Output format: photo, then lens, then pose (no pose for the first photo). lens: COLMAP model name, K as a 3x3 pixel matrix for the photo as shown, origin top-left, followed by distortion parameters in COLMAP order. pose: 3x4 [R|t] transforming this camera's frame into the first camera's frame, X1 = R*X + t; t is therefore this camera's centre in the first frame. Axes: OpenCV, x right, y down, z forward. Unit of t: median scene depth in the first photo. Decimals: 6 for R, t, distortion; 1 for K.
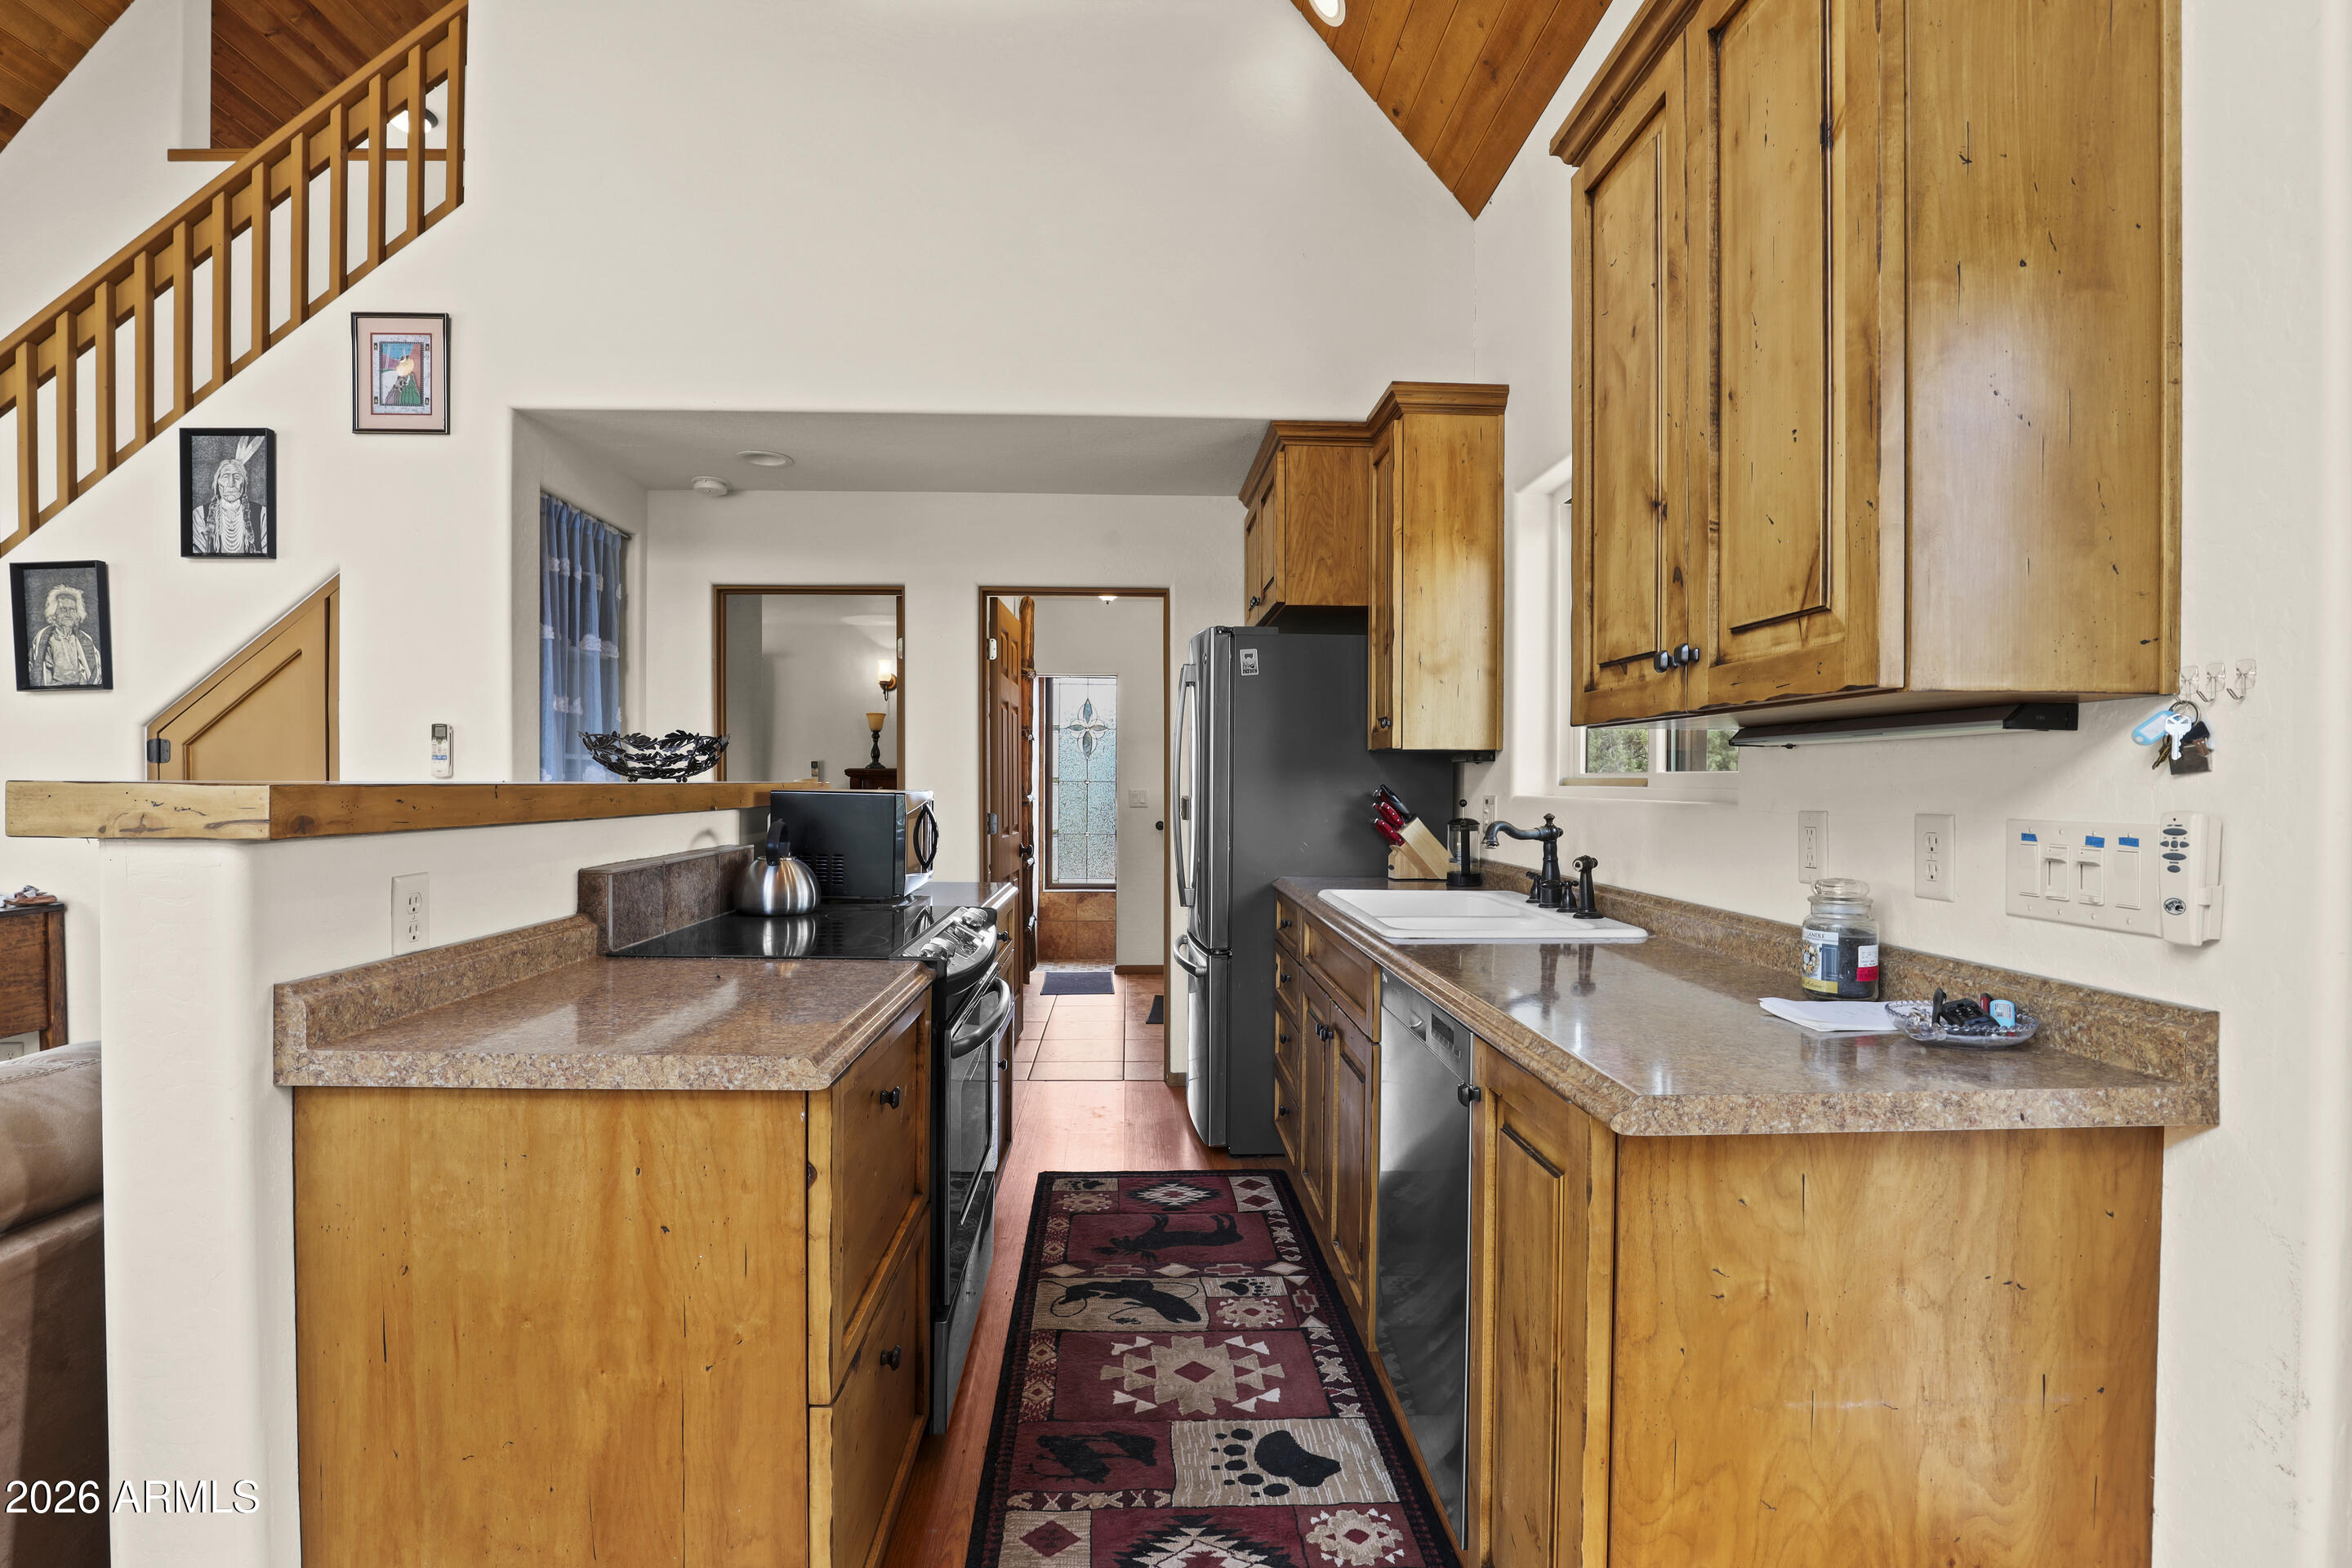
lens RADIAL K [[1093.2, 0, 1172.9], [0, 1093.2, 799.4], [0, 0, 1]] dist [-0.038496, 0.007869]
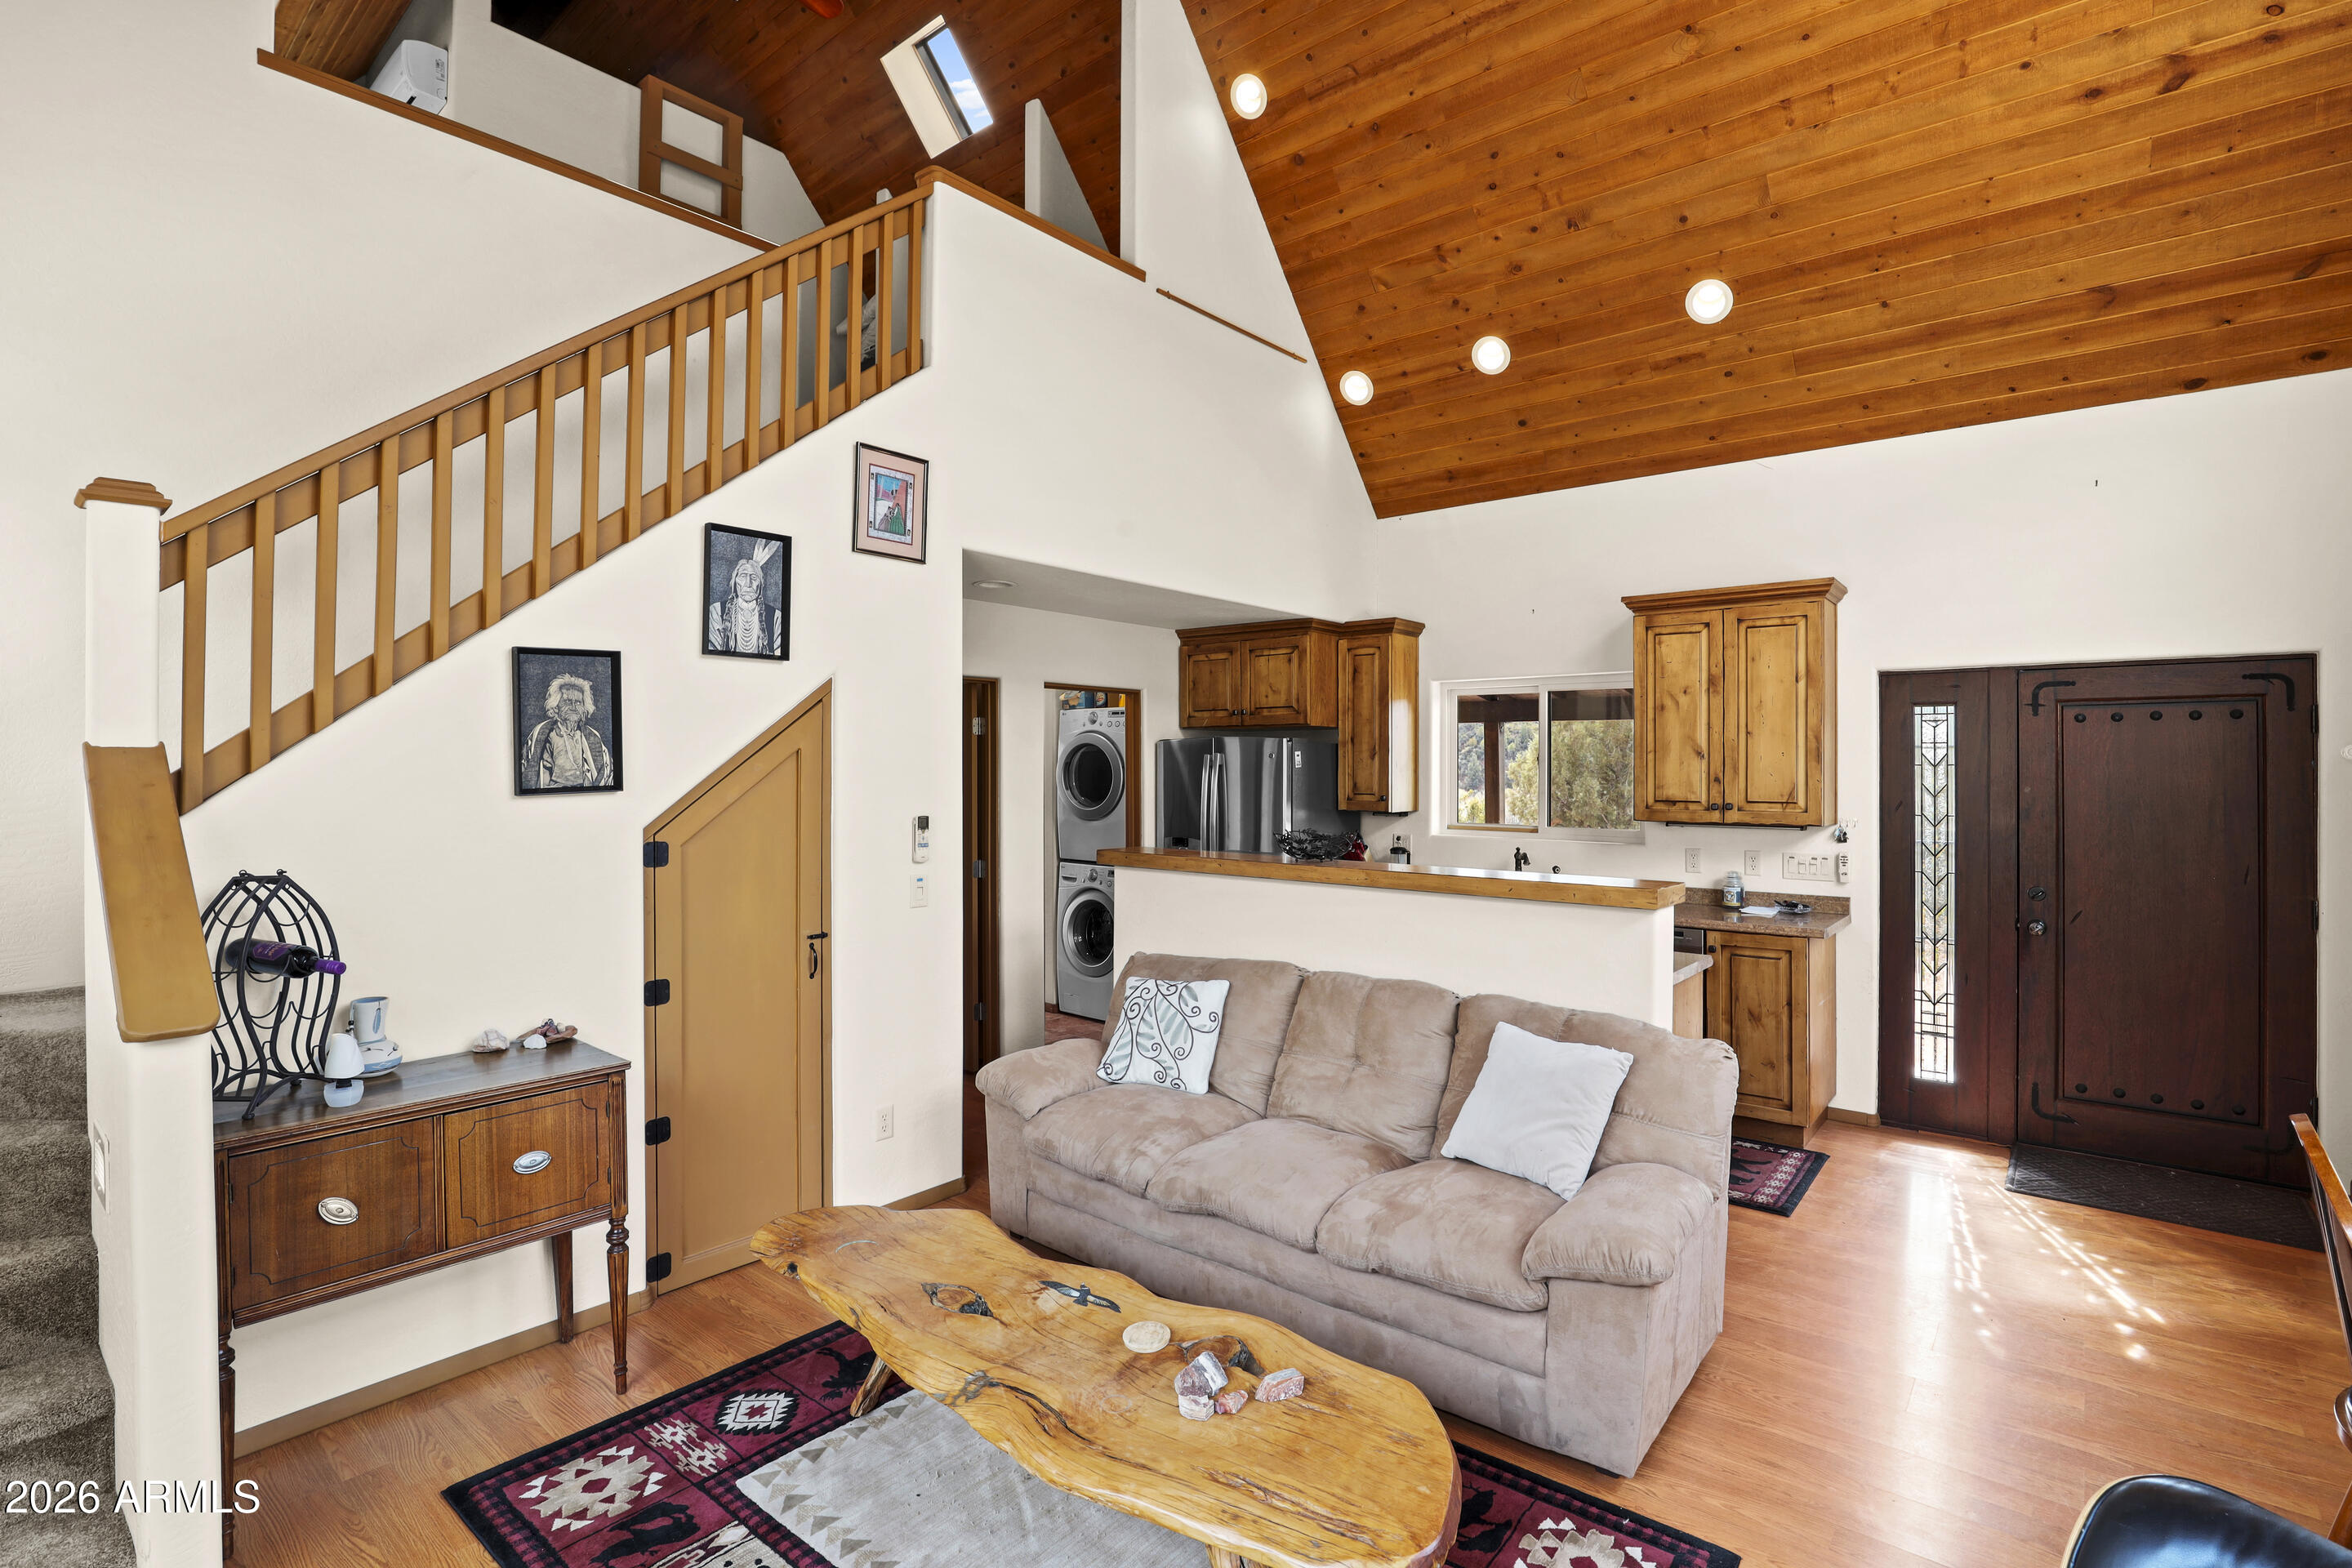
lens RADIAL K [[1093.2, 0, 1173.3], [0, 1093.2, 754.7], [0, 0, 1]] dist [-0.038496, 0.007869]
pose [[0.675305, 0.002970, 0.737533, -1.379813], [0.010190, 0.999859, -0.013356, -0.118491], [-0.737469, 0.016535, 0.675179, 0.013287]]
